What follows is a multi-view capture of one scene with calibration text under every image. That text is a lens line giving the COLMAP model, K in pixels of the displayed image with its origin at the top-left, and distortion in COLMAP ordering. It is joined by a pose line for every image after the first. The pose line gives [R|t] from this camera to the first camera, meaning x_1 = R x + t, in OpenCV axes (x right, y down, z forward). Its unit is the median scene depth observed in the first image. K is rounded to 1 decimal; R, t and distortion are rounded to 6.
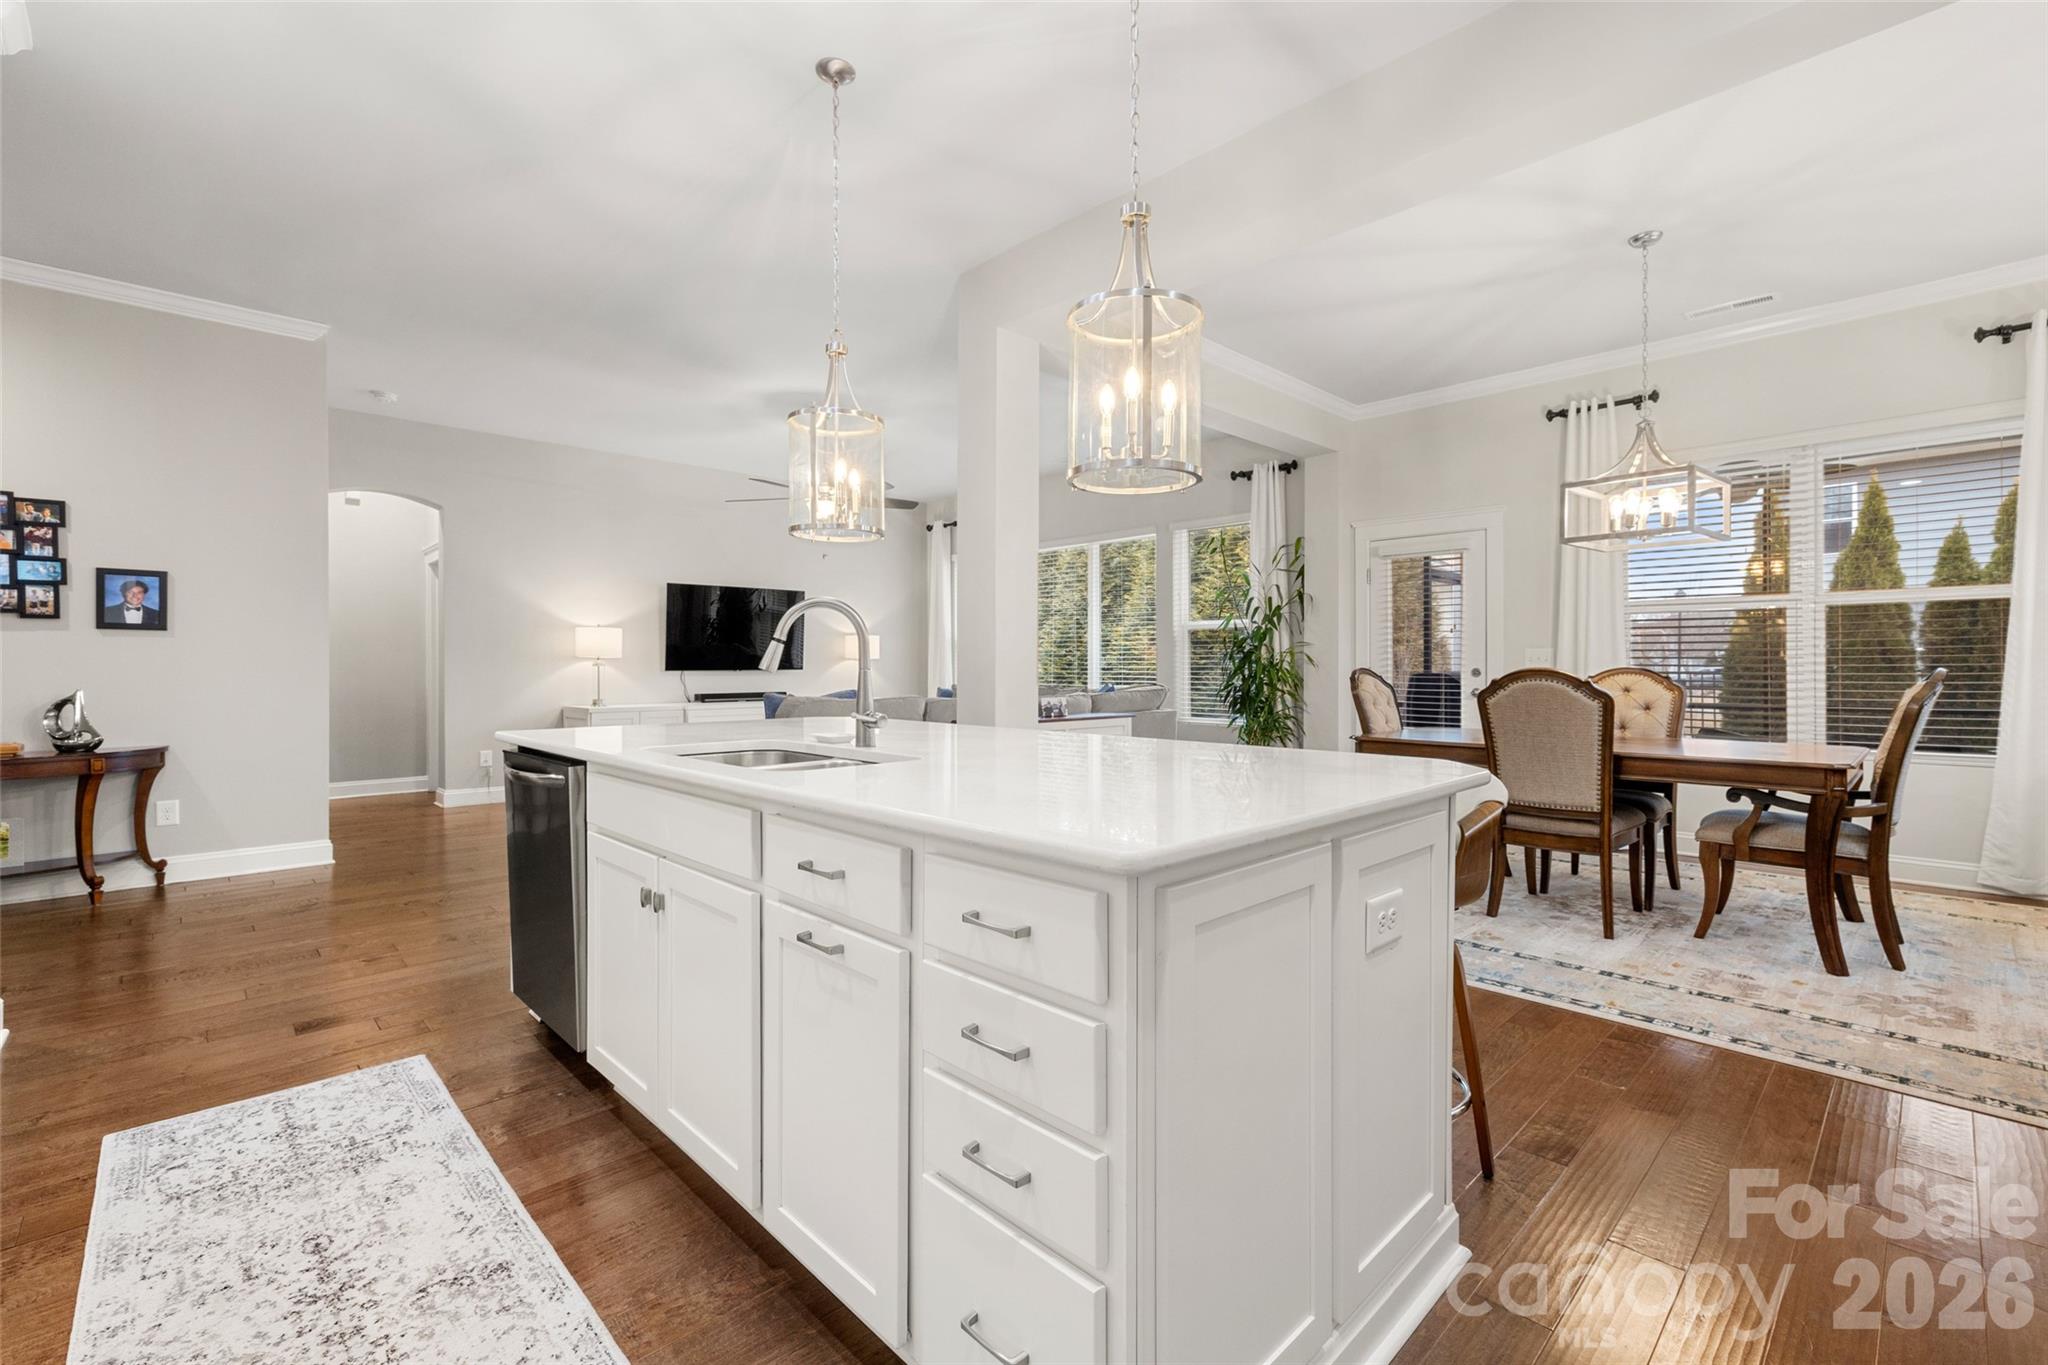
lens RADIAL K [[881.4, 0, 1021.1], [0, 881.4, 670.8], [0, 0, 1]] dist [0.003981, 0.000706]
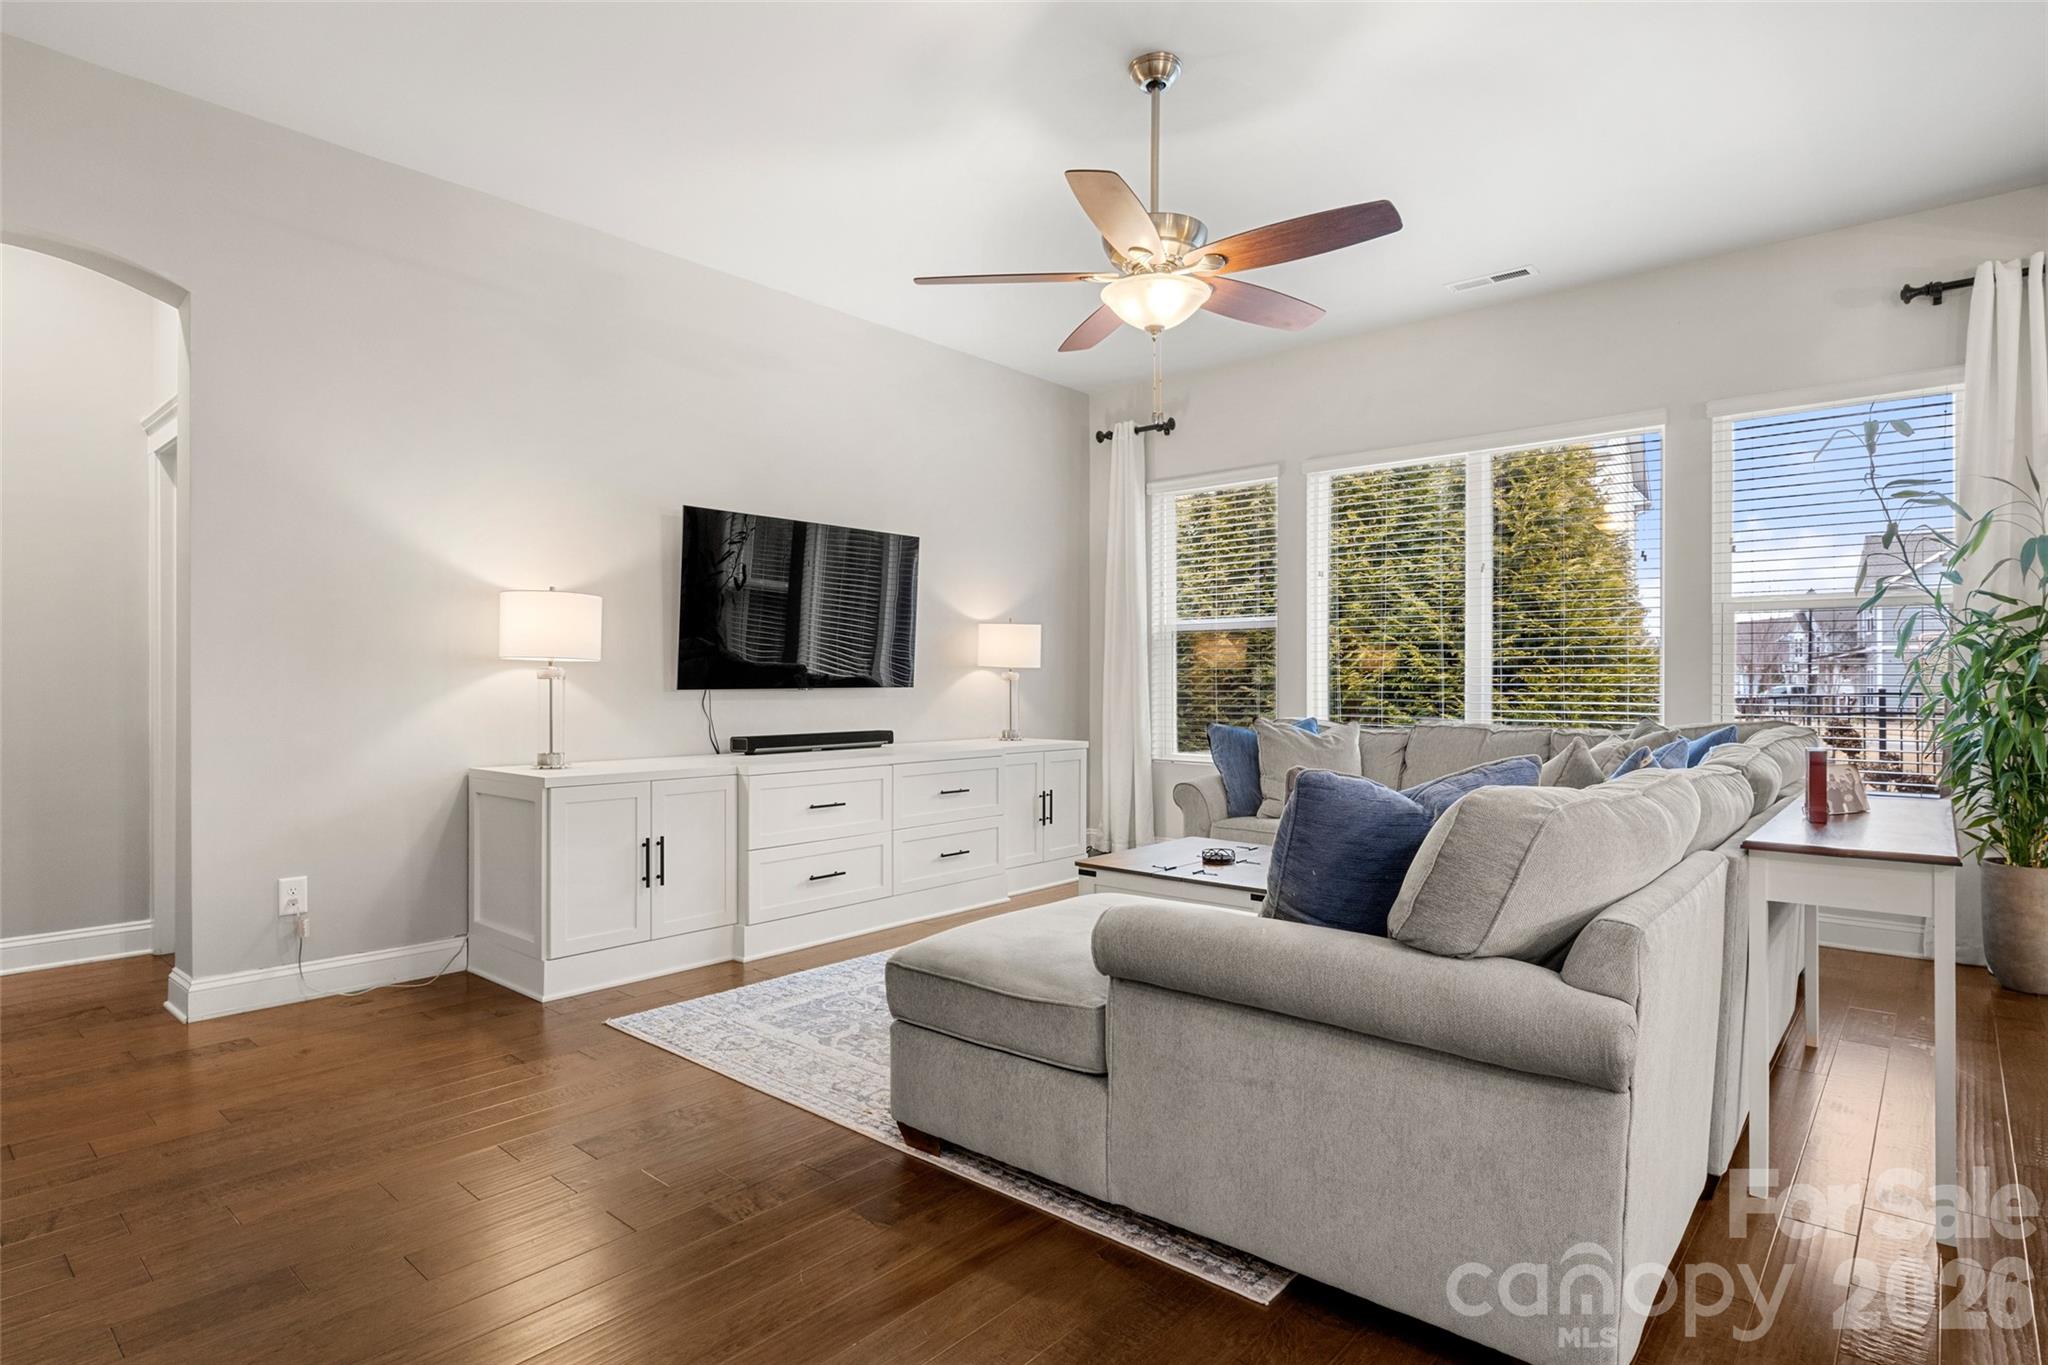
lens RADIAL K [[1060.3, 0, 1013.6], [0, 1060.3, 684.3], [0, 0, 1]] dist [-0.003436, 0.001533]
pose [[0.996514, 0.002789, 0.083378, -0.492212], [-0.002583, 0.999993, -0.002576, -0.003764], [-0.083385, 0.002352, 0.996515, 0.750432]]
